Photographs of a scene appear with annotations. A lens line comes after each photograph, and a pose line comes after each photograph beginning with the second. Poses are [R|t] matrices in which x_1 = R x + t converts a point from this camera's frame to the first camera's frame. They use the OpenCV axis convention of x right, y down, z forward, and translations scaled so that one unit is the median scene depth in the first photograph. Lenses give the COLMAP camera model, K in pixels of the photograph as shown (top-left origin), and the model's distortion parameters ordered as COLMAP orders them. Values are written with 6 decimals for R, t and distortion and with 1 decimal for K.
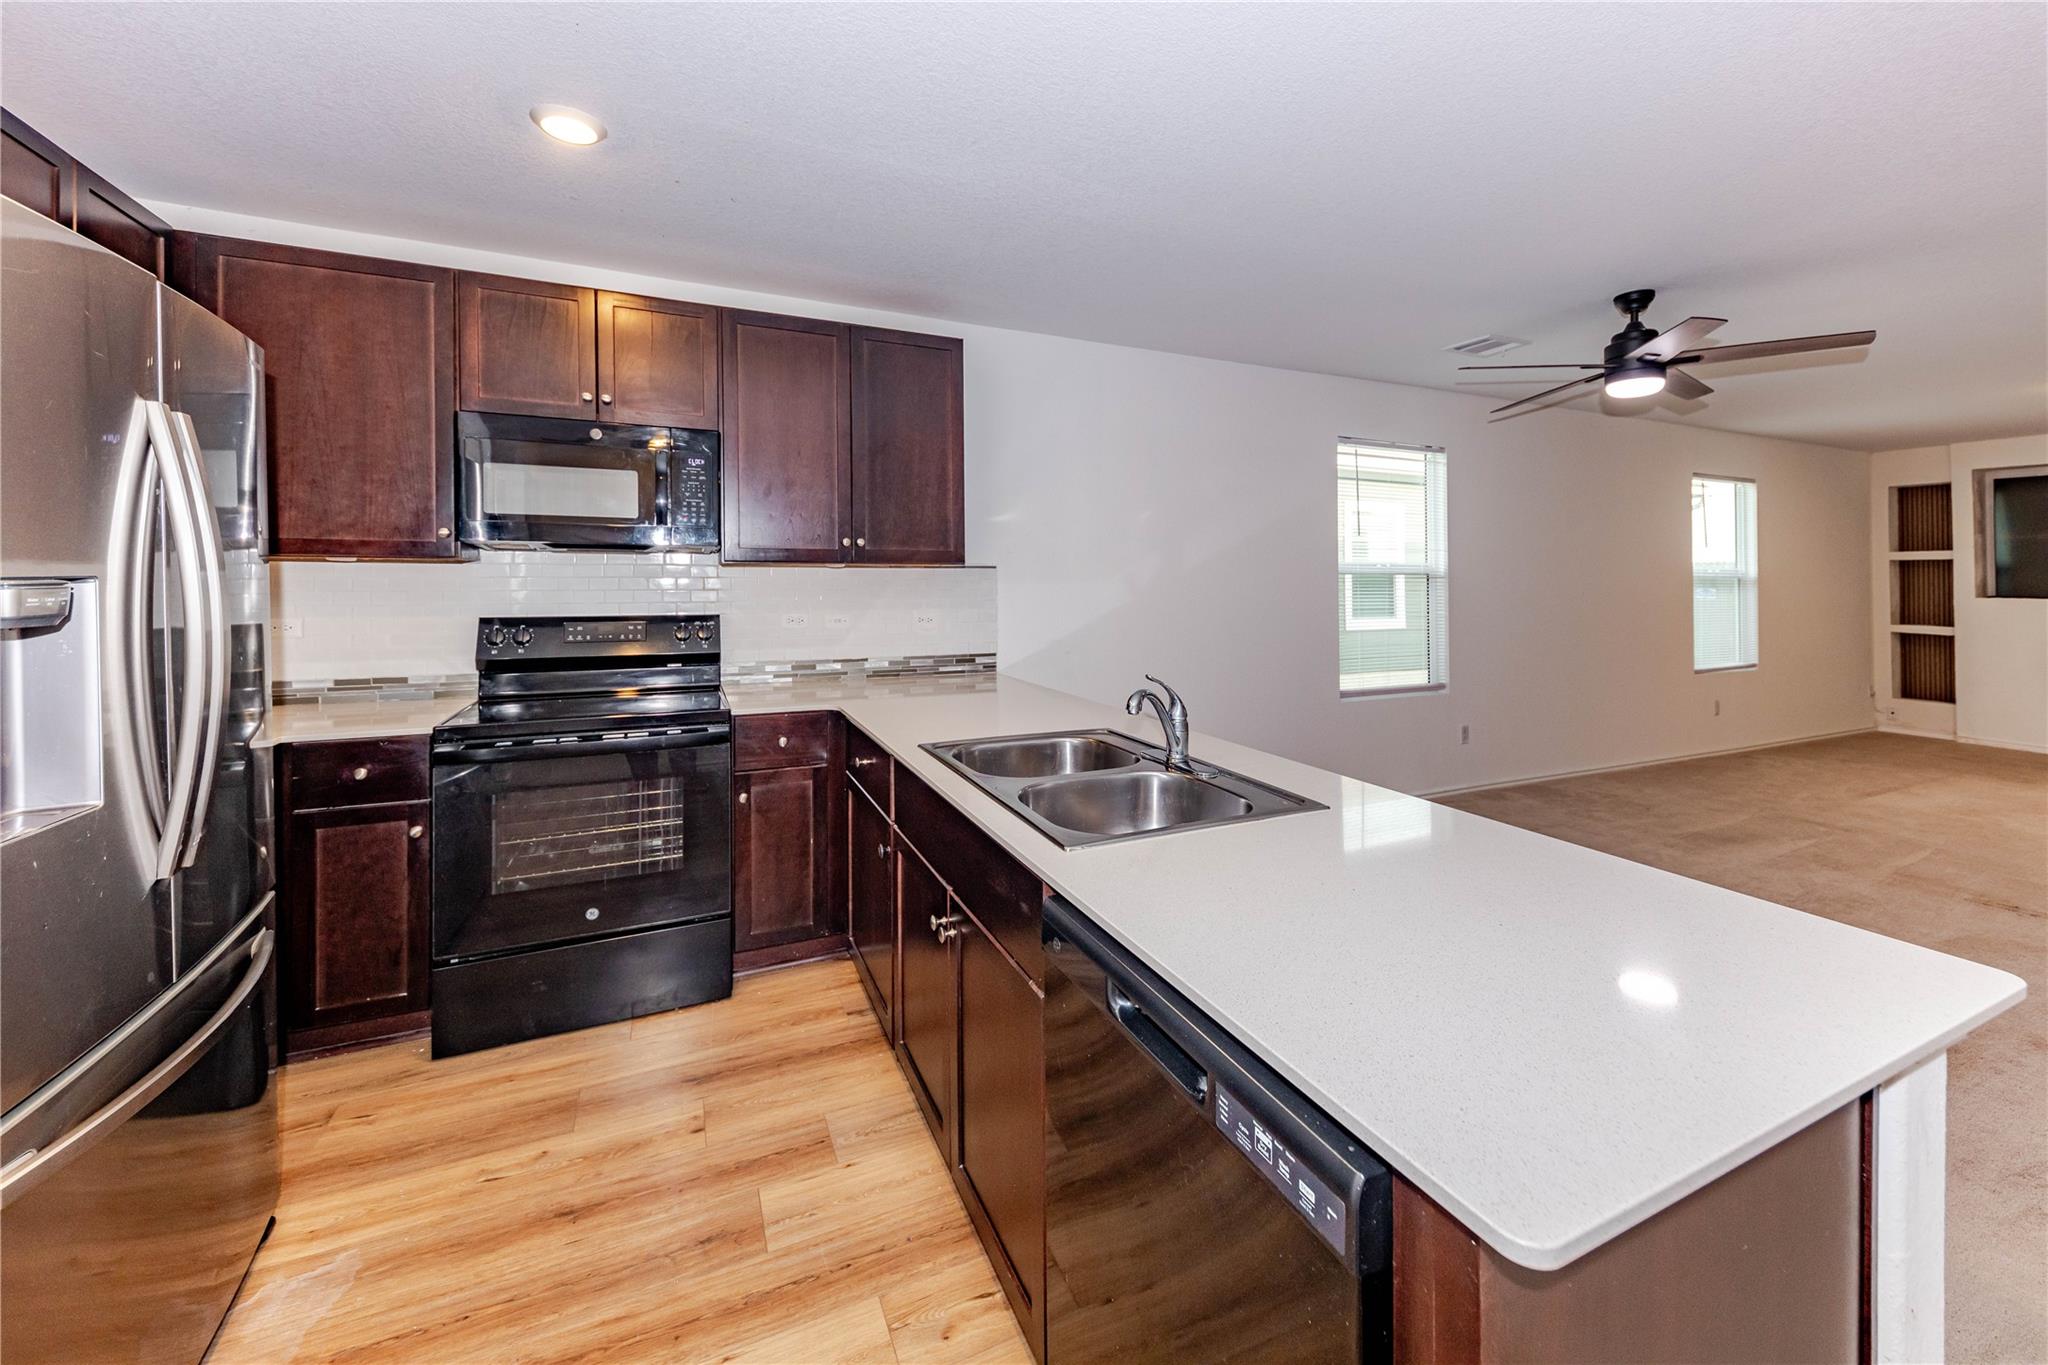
lens RADIAL K [[800.5, 0, 1056.1], [0, 800.5, 577.2], [0, 0, 1]] dist [0.010683, 0.000089]
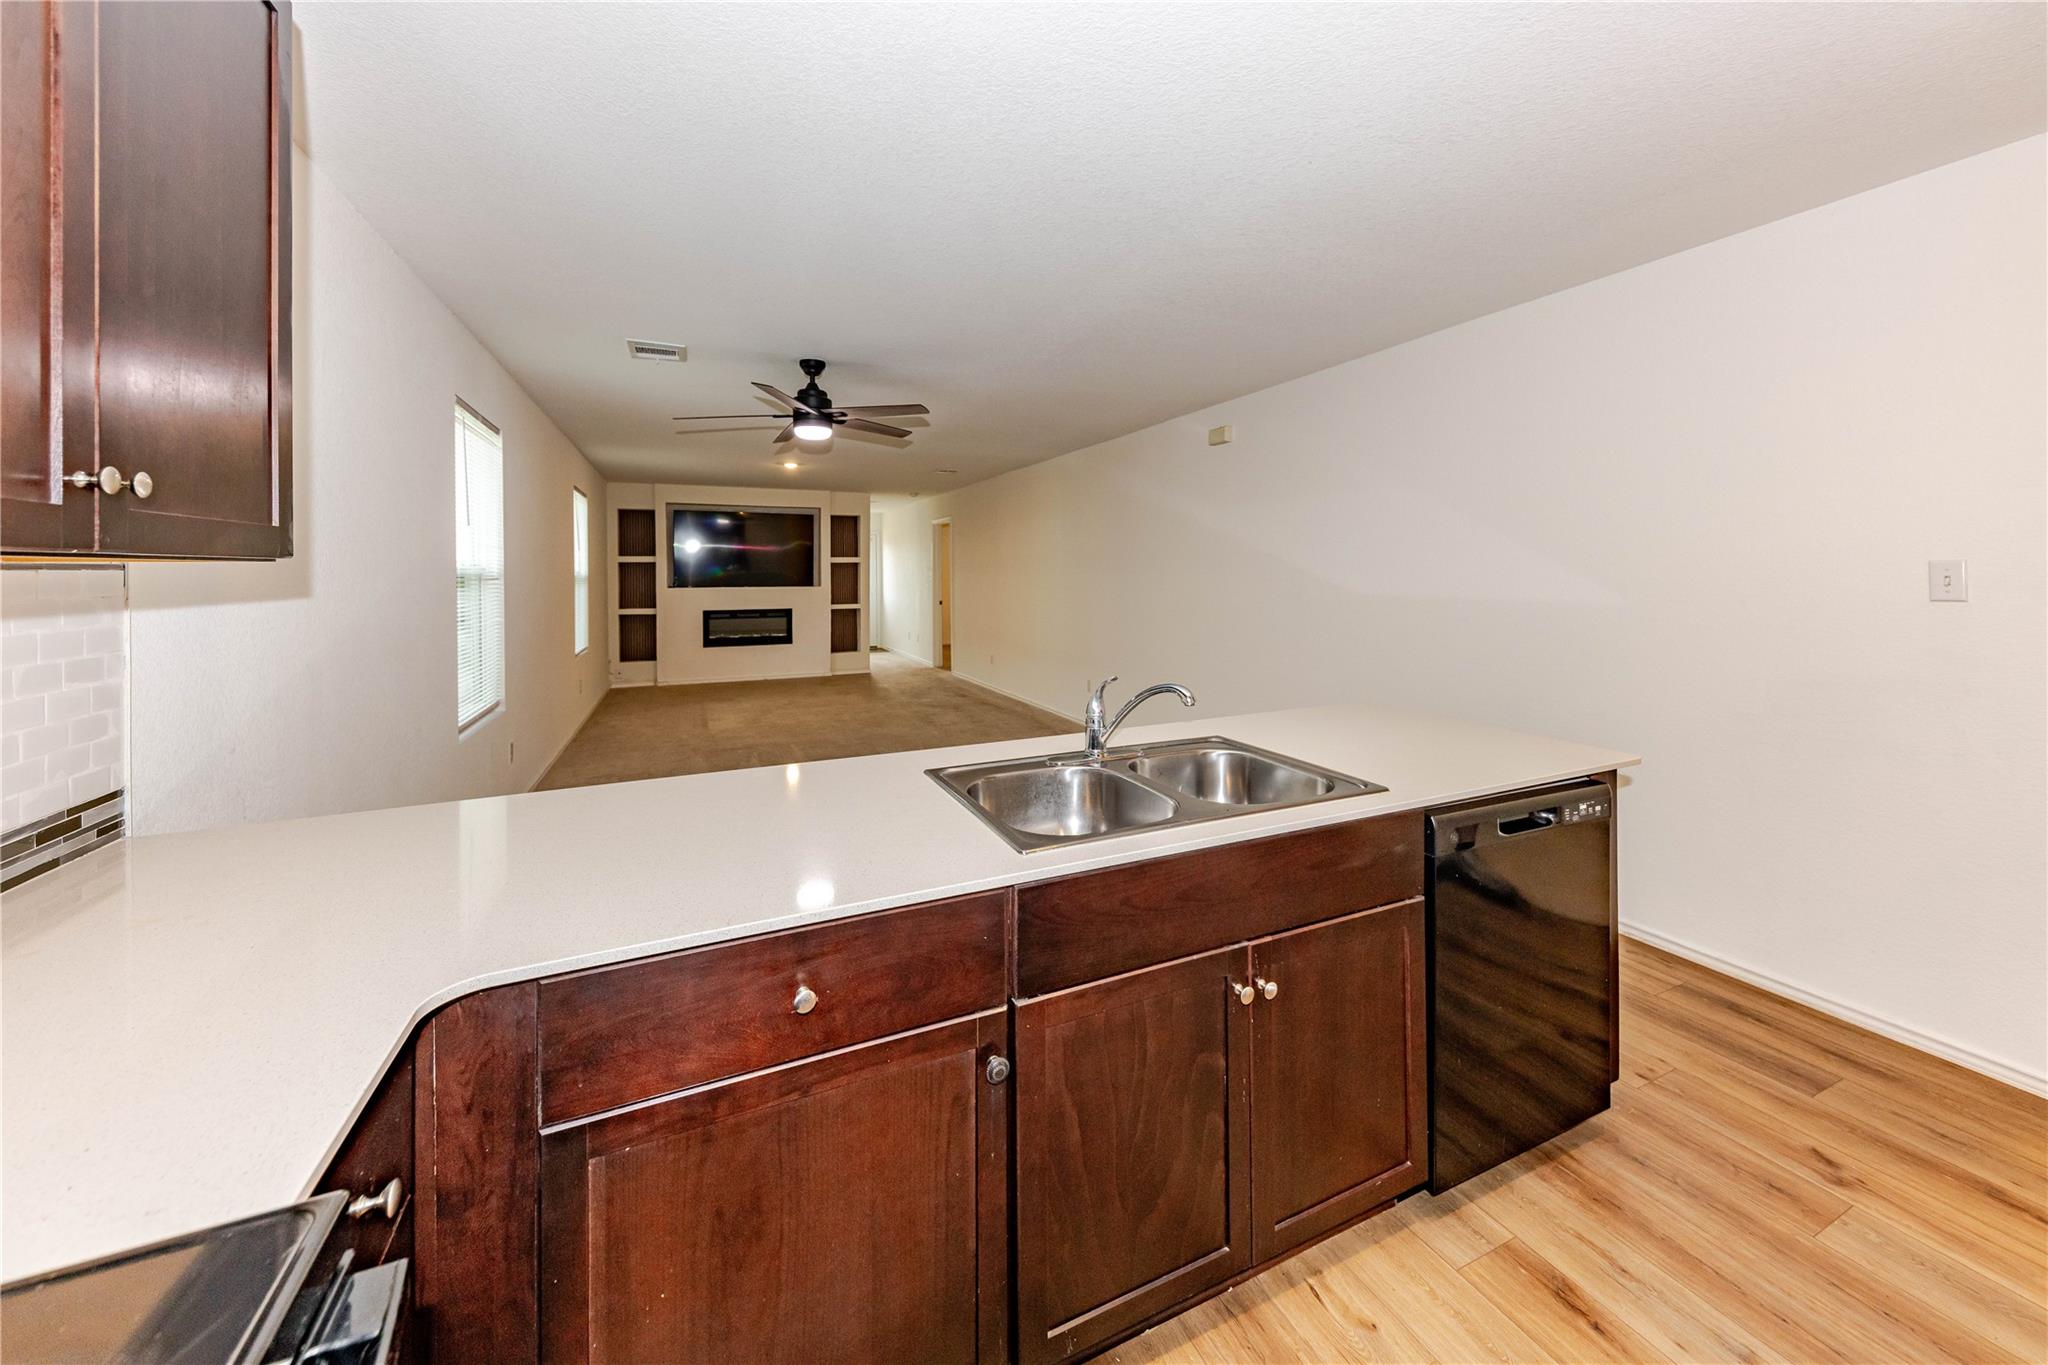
lens RADIAL K [[744.5, 0, 1030.3], [0, 744.5, 562.1], [0, 0, 1]] dist [0.000758, 0.000624]
pose [[0.012438, 0.010393, 0.999869, -0.187118], [0.004643, 0.999935, -0.010451, -0.003861], [-0.999912, 0.004772, 0.012389, 0.241502]]
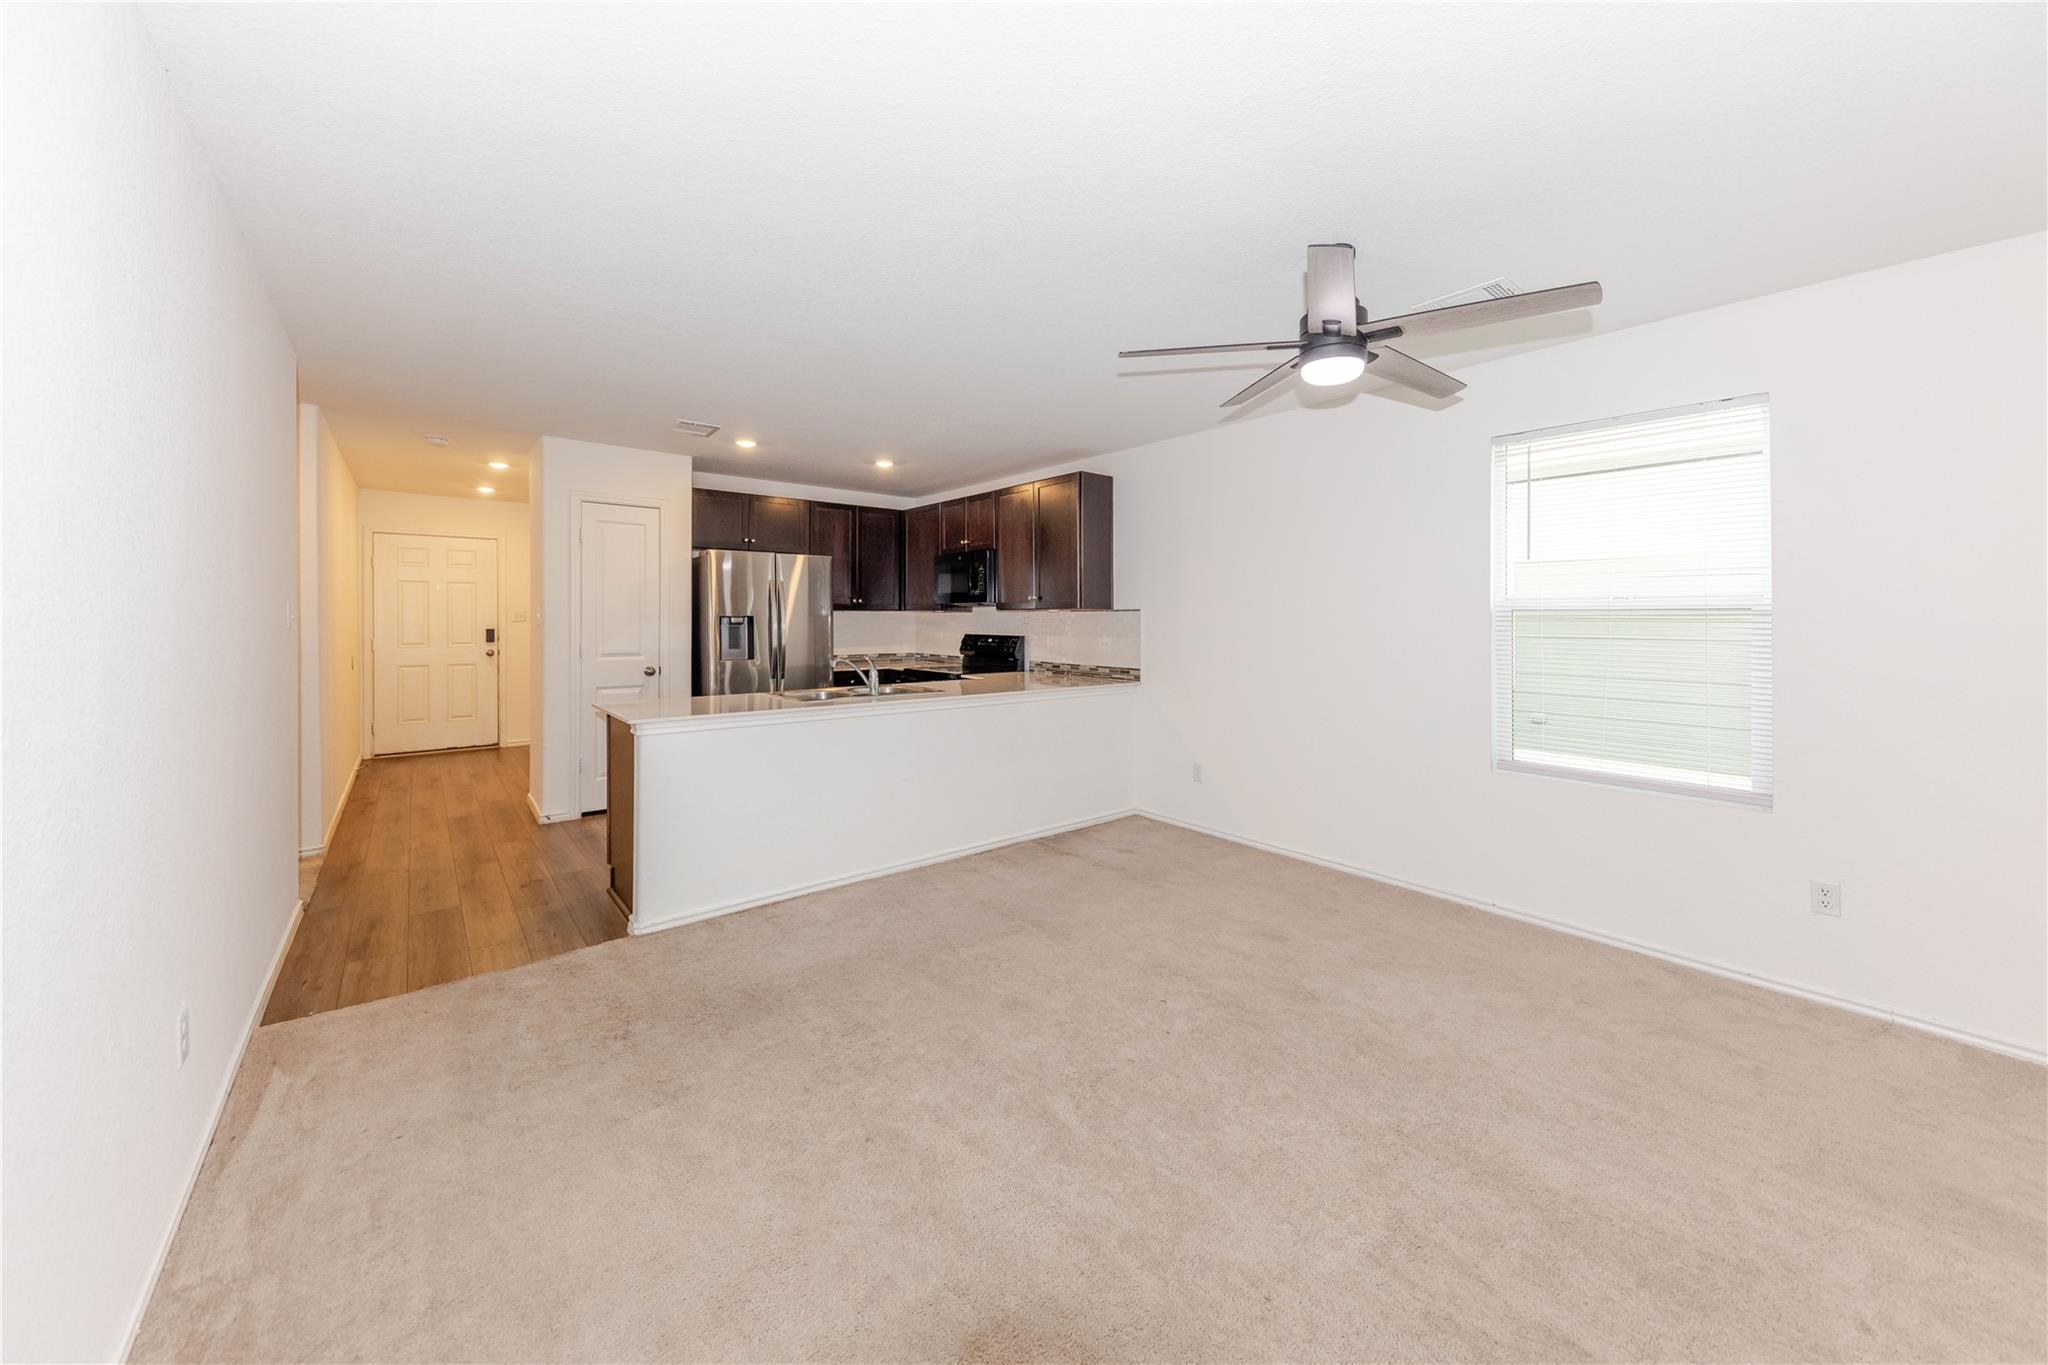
lens RADIAL K [[744.5, 0, 1040.2], [0, 744.5, 628.5], [0, 0, 1]] dist [0.000758, 0.000624]
pose [[0.249241, 0.008825, -0.968401, 1.635389], [0.000263, 0.999958, 0.009180, 0.011332], [0.968441, -0.002542, 0.249228, 0.655994]]
